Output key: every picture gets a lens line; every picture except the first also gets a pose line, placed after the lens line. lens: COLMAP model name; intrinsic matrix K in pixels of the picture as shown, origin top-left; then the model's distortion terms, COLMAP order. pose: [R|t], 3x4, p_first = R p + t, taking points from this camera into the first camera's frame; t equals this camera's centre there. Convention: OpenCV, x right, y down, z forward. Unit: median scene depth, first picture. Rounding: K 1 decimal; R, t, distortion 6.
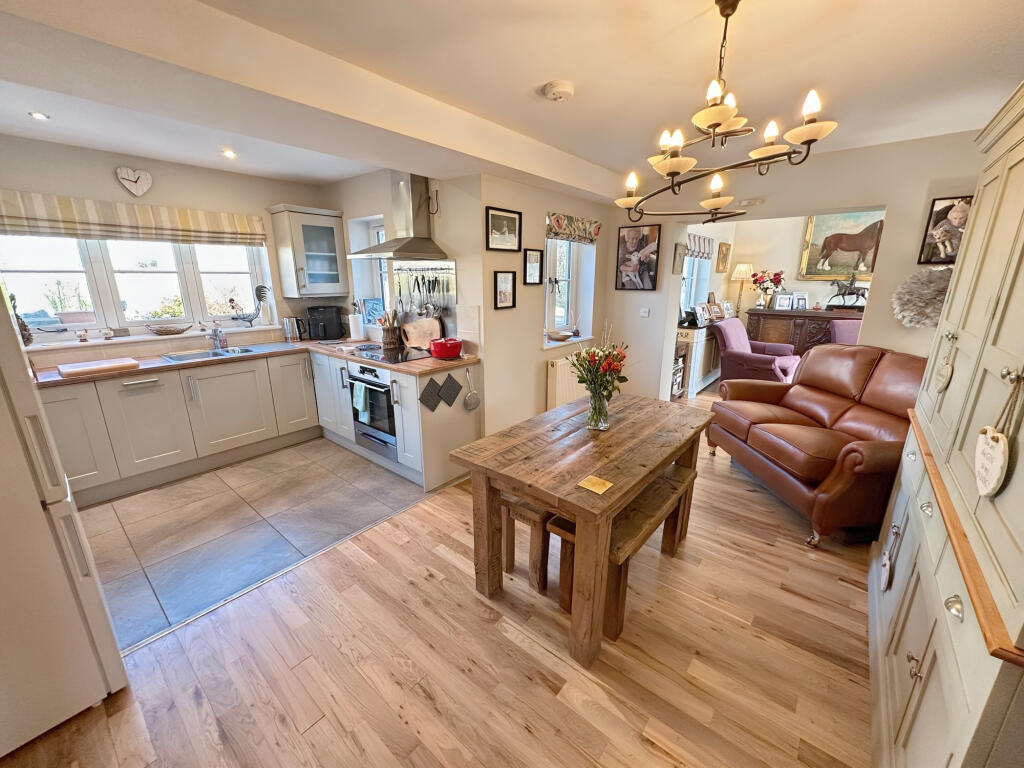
lens RADIAL K [[406.9, 0, 509.7], [0, 406.9, 386.6], [0, 0, 1]] dist [0.000499, -0.000352]
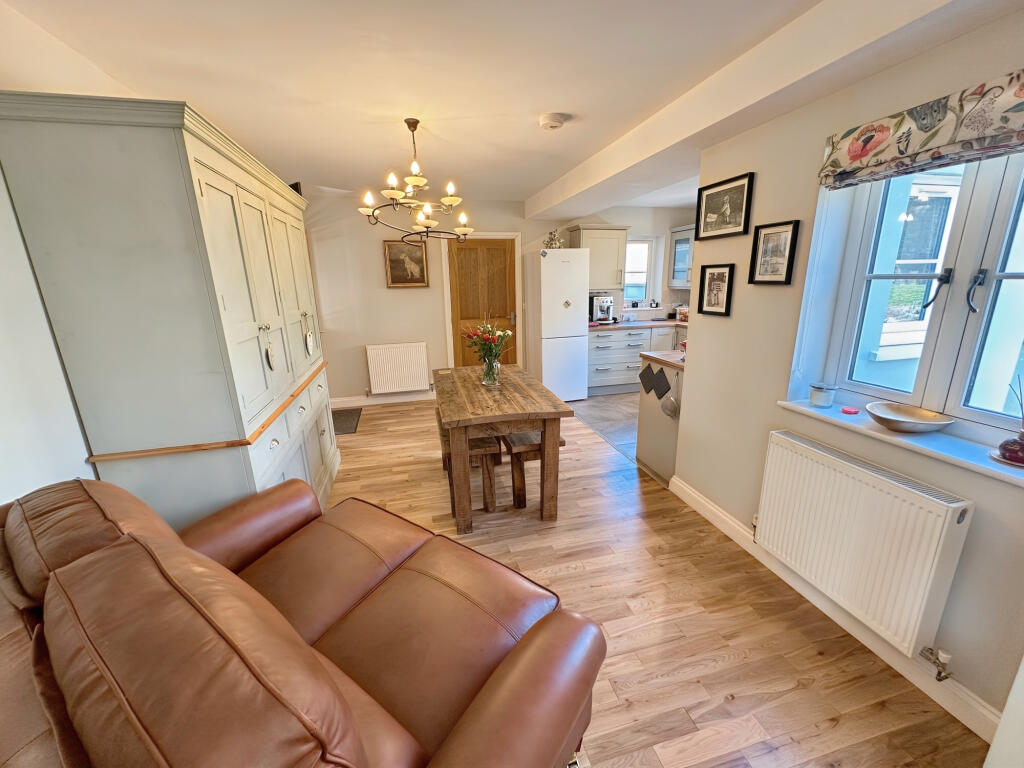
lens RADIAL K [[406.9, 0, 510.5], [0, 406.9, 386.0], [0, 0, 1]] dist [0.000499, -0.000352]
pose [[-0.586627, 0.219210, -0.779626, 0.796463], [-0.189806, 0.898643, 0.395493, -0.290796], [0.787301, 0.379984, -0.485561, 1.087326]]
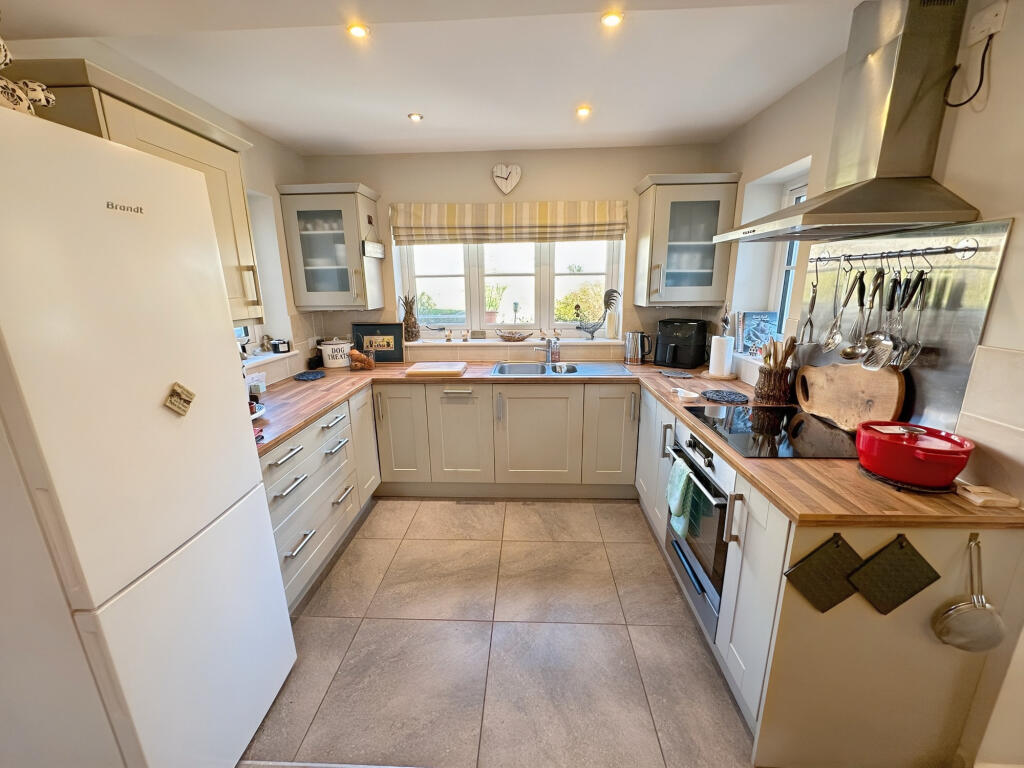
lens RADIAL K [[406.9, 0, 514.4], [0, 406.9, 383.9], [0, 0, 1]] dist [0.000499, -0.000352]
pose [[0.607155, 0.185844, -0.772544, -0.092214], [-0.195527, 0.977311, 0.081435, -0.112428], [0.770150, 0.101610, 0.629717, 0.437917]]
